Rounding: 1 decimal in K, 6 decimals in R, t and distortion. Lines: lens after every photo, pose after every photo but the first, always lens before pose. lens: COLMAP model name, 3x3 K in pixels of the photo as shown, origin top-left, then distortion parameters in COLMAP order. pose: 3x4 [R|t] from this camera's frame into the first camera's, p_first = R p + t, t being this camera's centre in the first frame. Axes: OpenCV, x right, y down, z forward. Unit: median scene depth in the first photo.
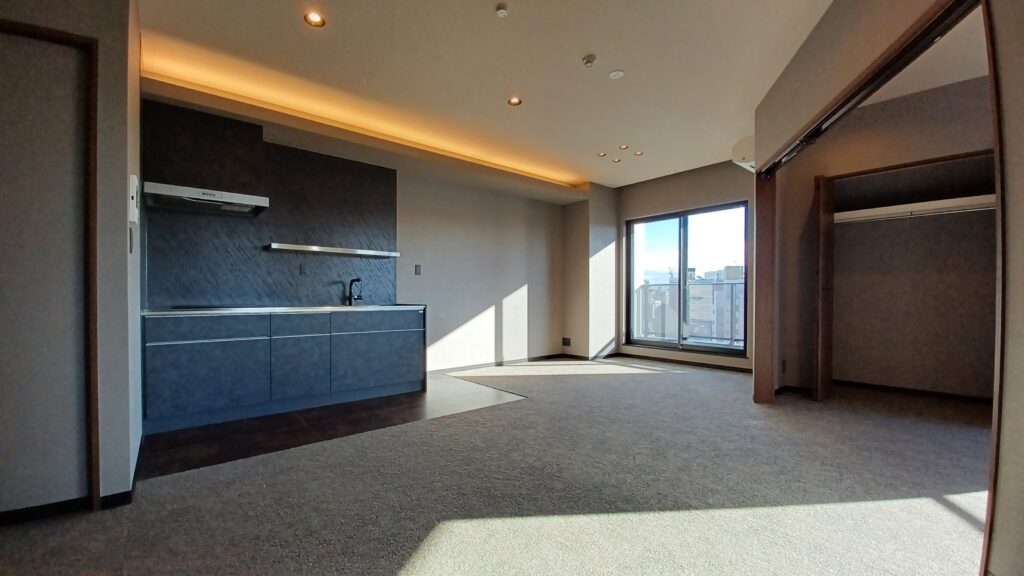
lens RADIAL K [[406.3, 0, 499.0], [0, 406.3, 299.1], [0, 0, 1]] dist [-0.007535, -0.000338]
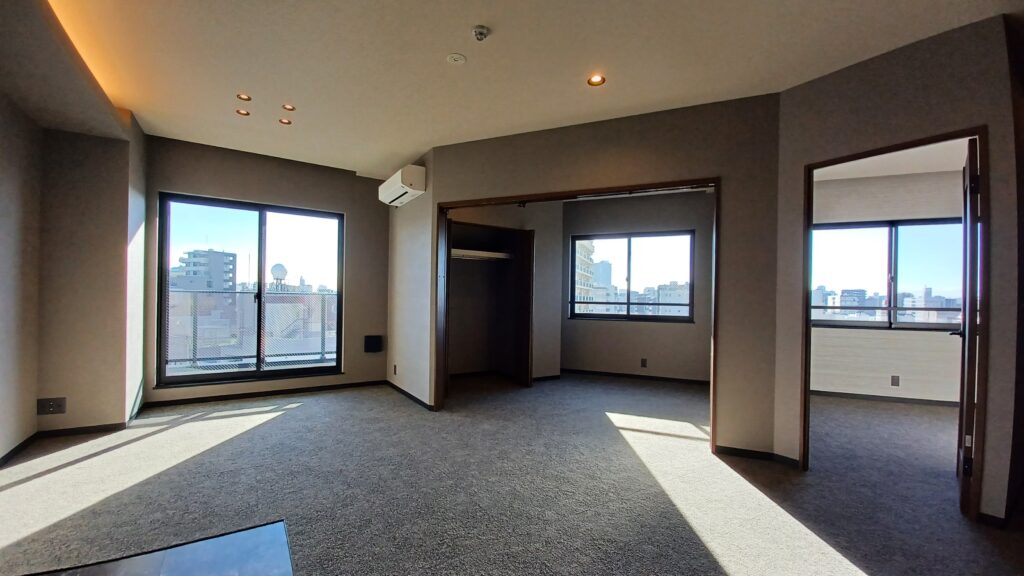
lens RADIAL K [[406.3, 0, 499.0], [0, 406.3, 299.1], [0, 0, 1]] dist [-0.007535, -0.000338]
pose [[0.117187, 0.003176, 0.993105, -0.390517], [-0.009931, 0.999949, -0.002026, -0.045125], [-0.993060, -0.009625, 0.117213, 0.607536]]
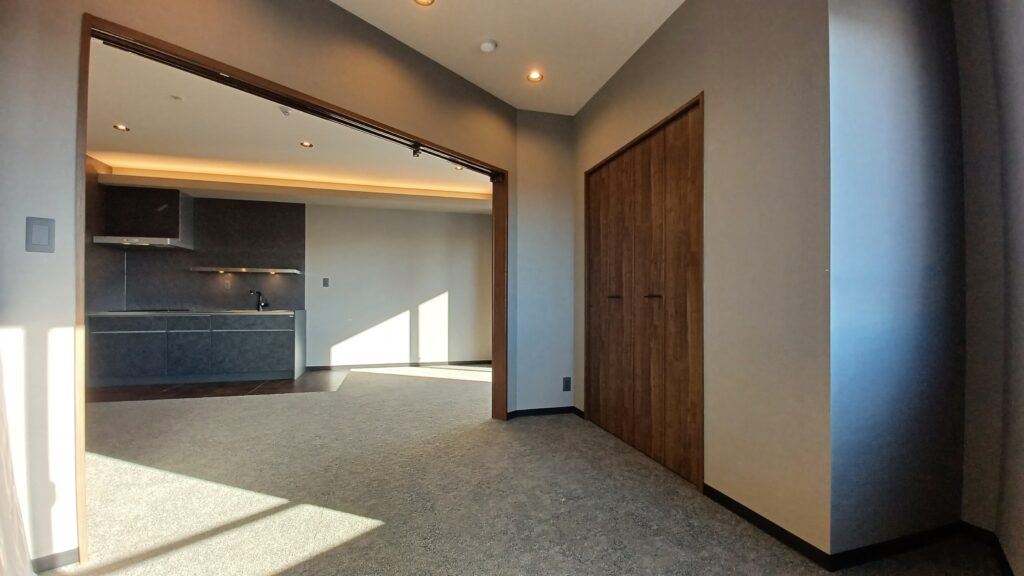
lens RADIAL K [[406.3, 0, 499.0], [0, 406.3, 299.1], [0, 0, 1]] dist [-0.007535, -0.000338]
pose [[0.908624, -0.002418, -0.417607, 0.908885], [-0.002542, 0.999933, -0.011322, -0.009675], [0.417607, 0.011349, 0.908557, 0.119635]]
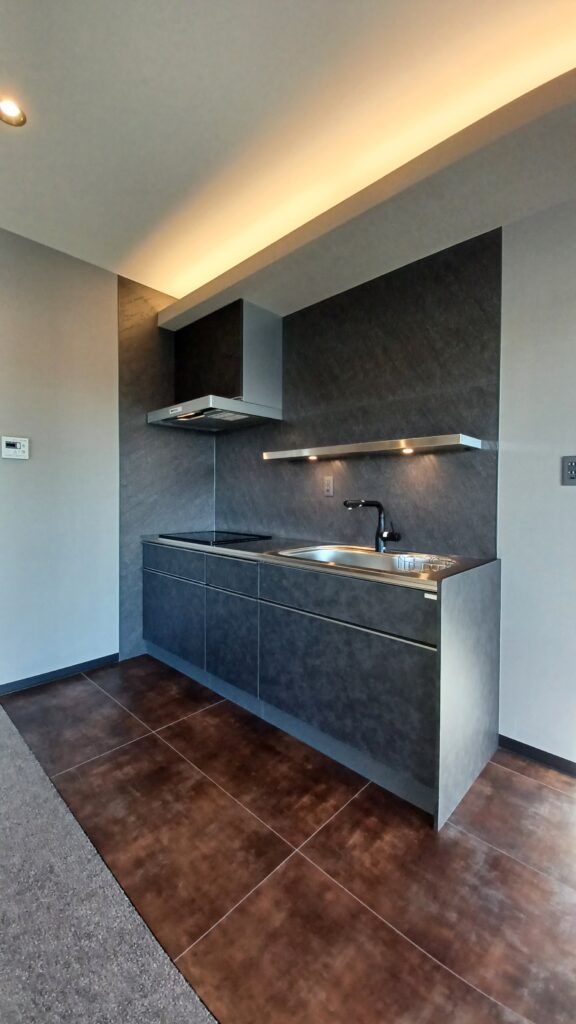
lens RADIAL K [[406.3, 0, 284.7], [0, 406.3, 501.6], [0, 0, 1]] dist [-0.007535, -0.000338]
pose [[0.120693, 0.015984, -0.992561, 0.139009], [-0.012542, 0.999815, 0.014576, -0.053950], [0.992611, 0.010690, 0.120871, 0.816670]]
